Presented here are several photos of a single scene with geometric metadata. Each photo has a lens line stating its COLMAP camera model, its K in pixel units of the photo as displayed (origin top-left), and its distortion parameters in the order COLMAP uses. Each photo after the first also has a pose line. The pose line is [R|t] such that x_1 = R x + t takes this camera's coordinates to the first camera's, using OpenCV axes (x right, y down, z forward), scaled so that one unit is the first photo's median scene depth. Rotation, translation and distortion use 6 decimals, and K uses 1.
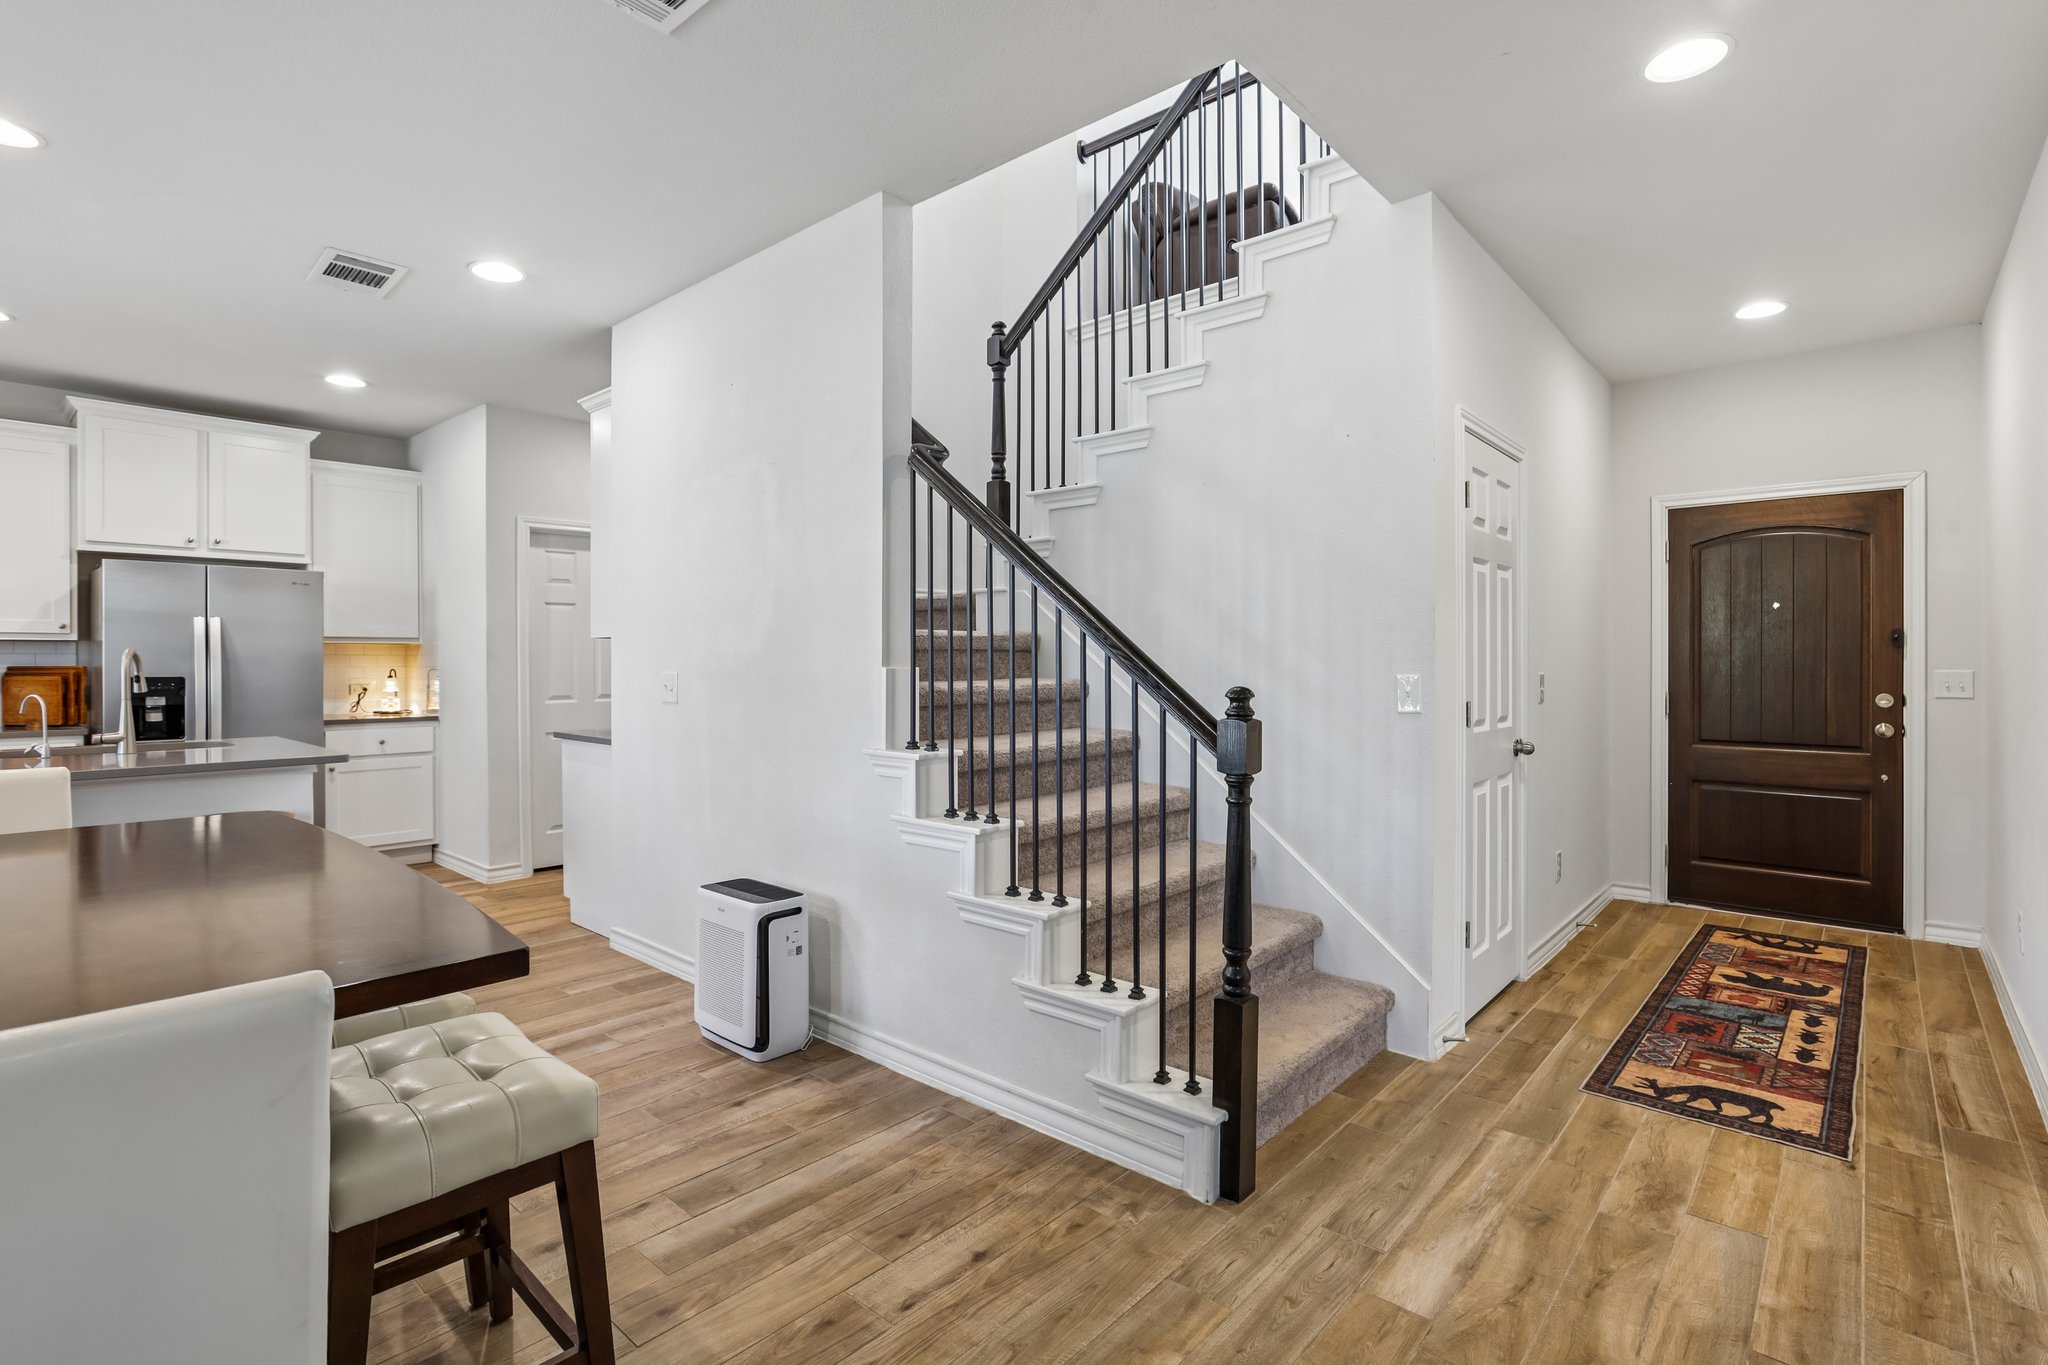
lens RADIAL K [[964.8, 0, 1031.2], [0, 964.8, 664.3], [0, 0, 1]] dist [-0.039930, 0.021691]
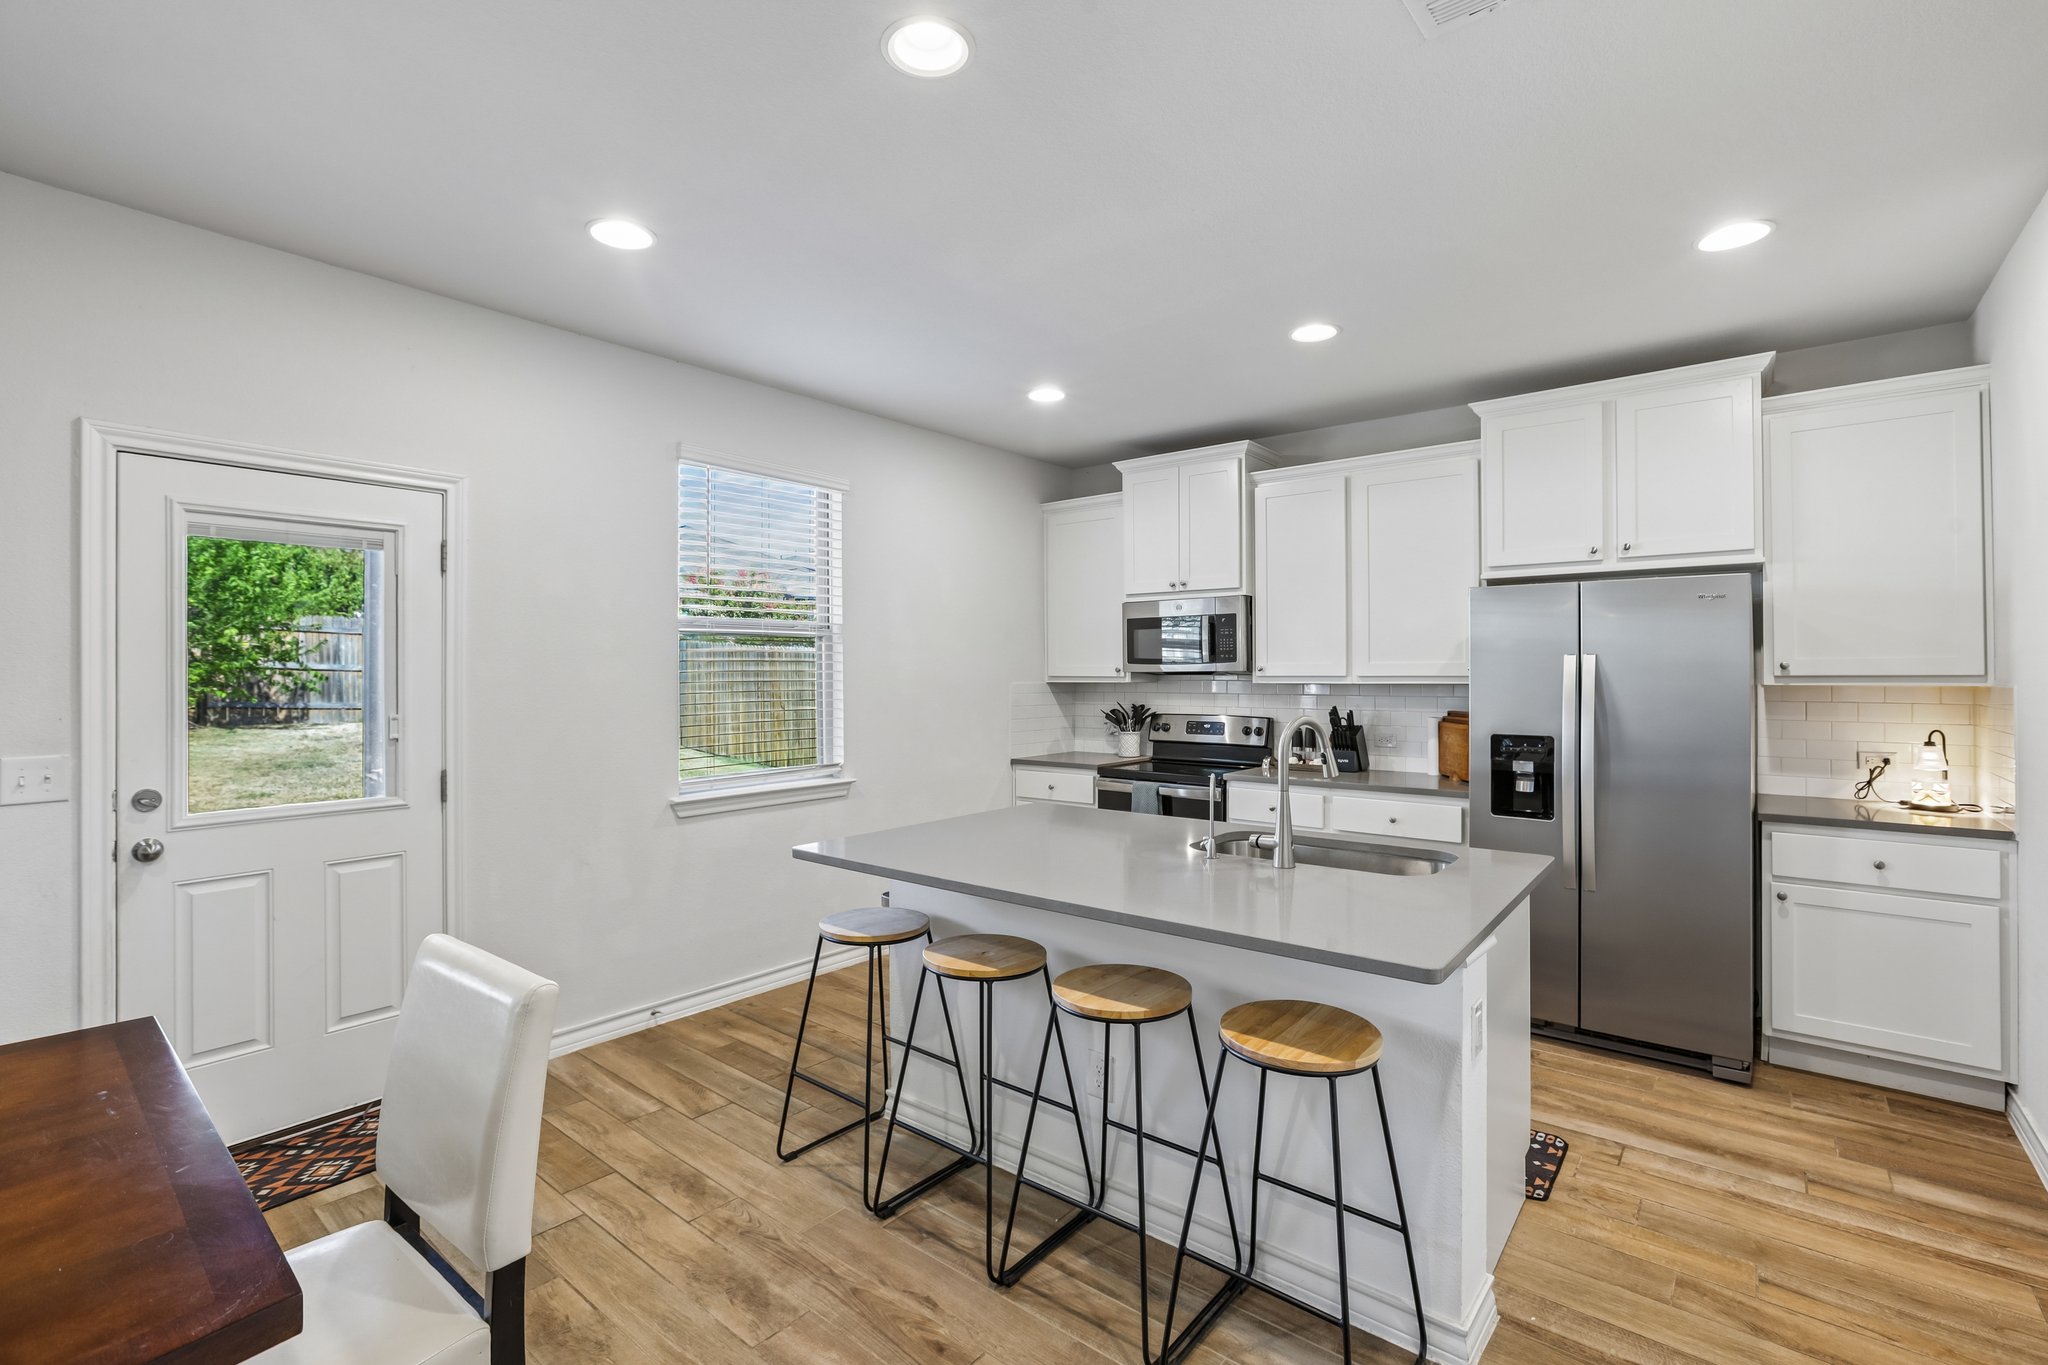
lens RADIAL K [[914.3, 0, 1020.7], [0, 914.3, 666.2], [0, 0, 1]] dist [-0.024846, 0.009385]
pose [[0.034864, -0.008893, -0.999353, -0.234863], [-0.001724, 0.999958, -0.008959, -0.039590], [0.999391, 0.002035, 0.034847, 0.652084]]
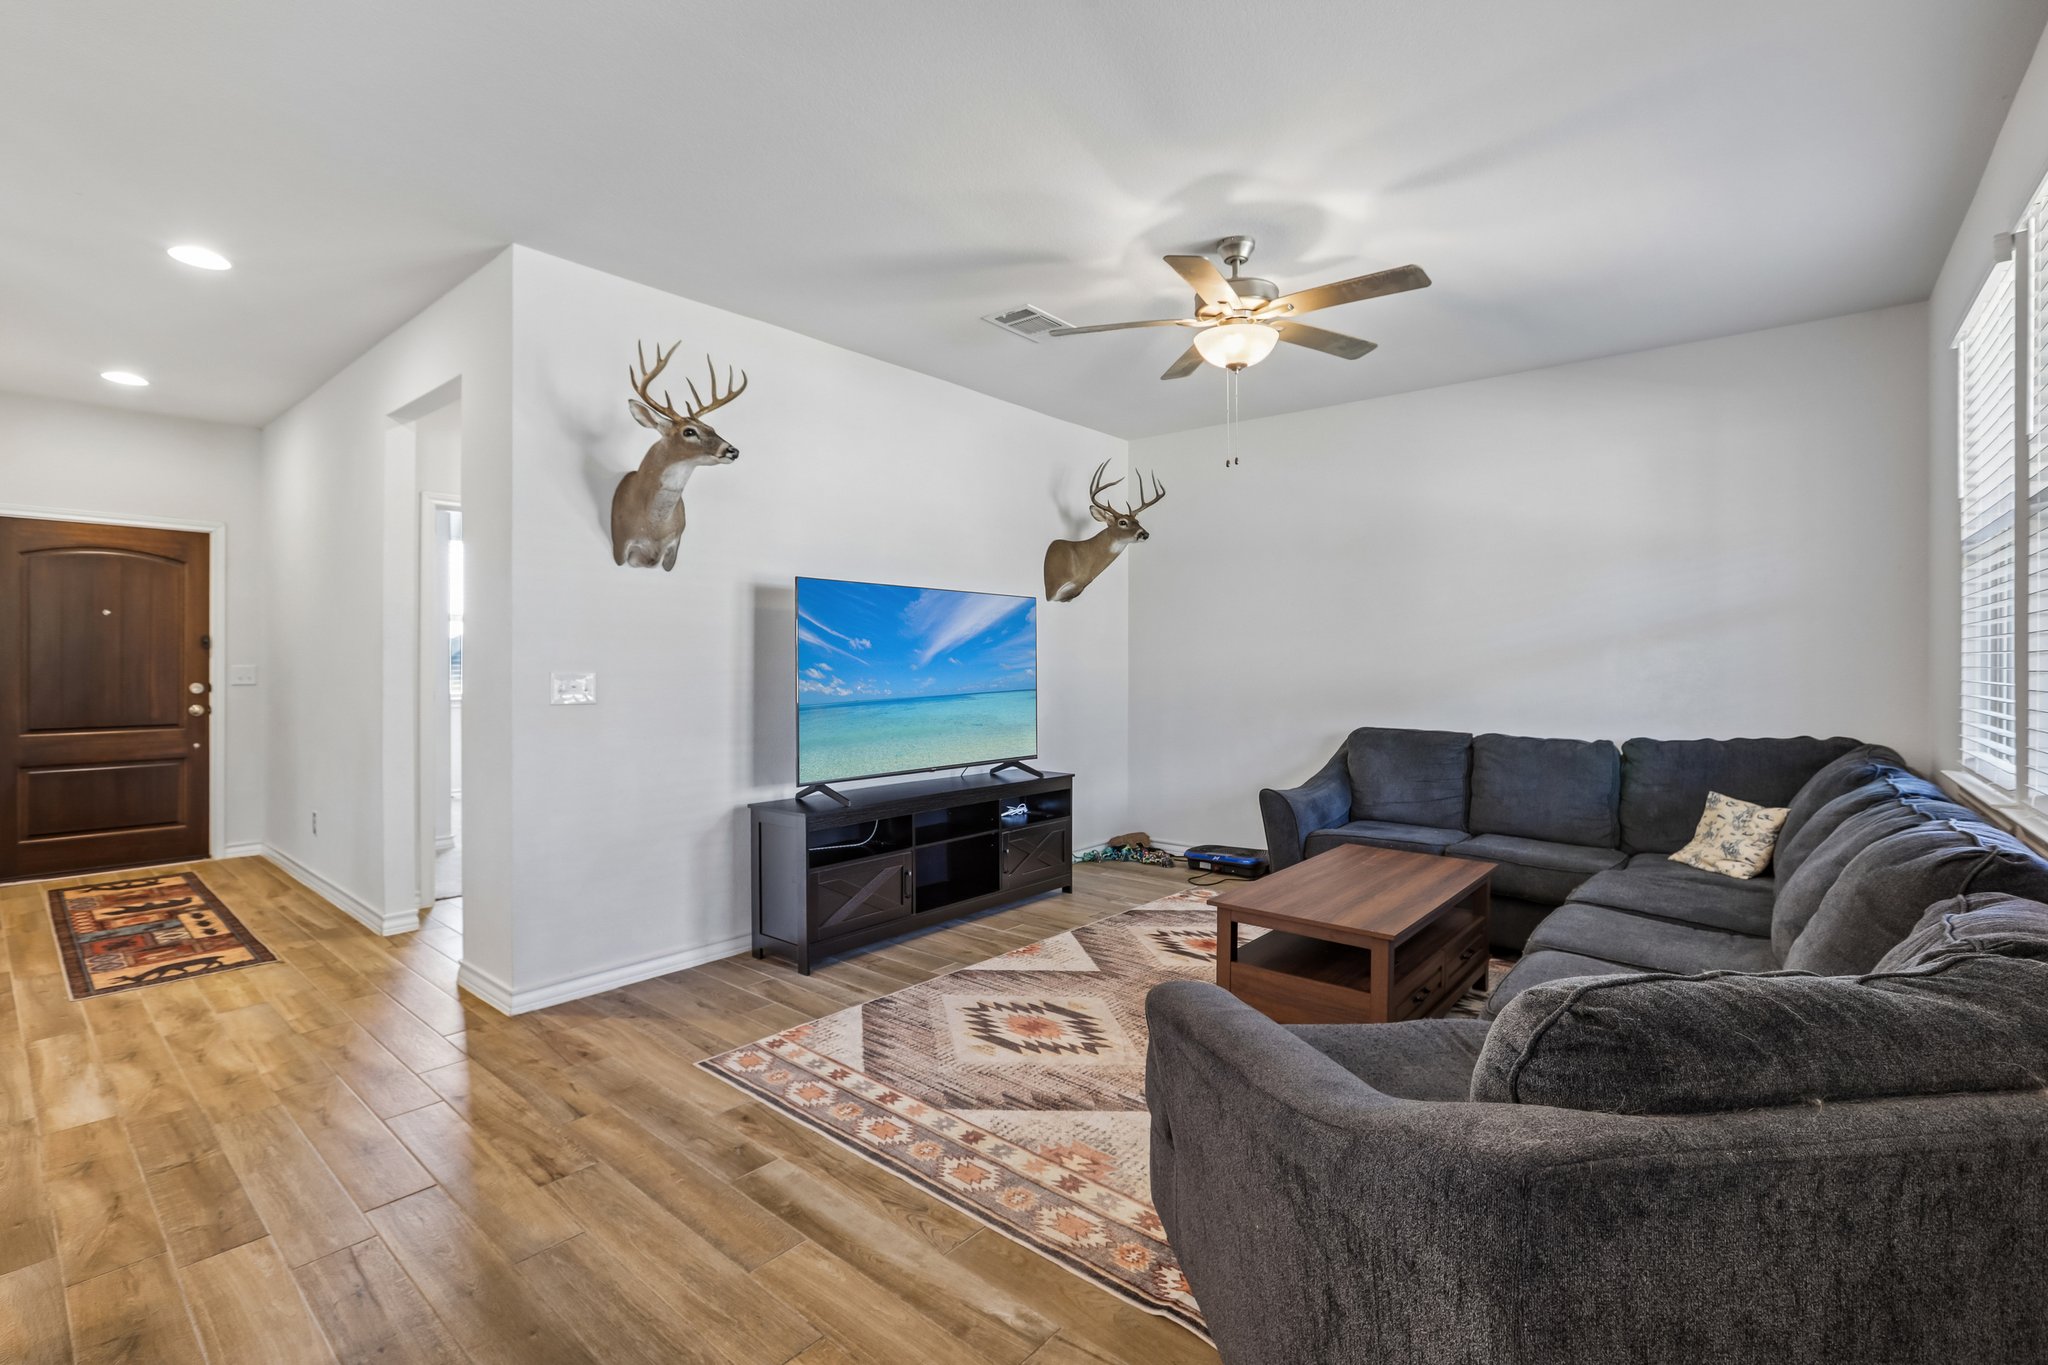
lens RADIAL K [[914.3, 0, 1020.7], [0, 914.3, 666.2], [0, 0, 1]] dist [-0.024846, 0.009385]
pose [[-0.022476, -0.004186, 0.999739, -0.442228], [0.000155, 0.999991, 0.004191, 0.001884], [-0.999747, 0.000249, -0.022475, -0.155439]]
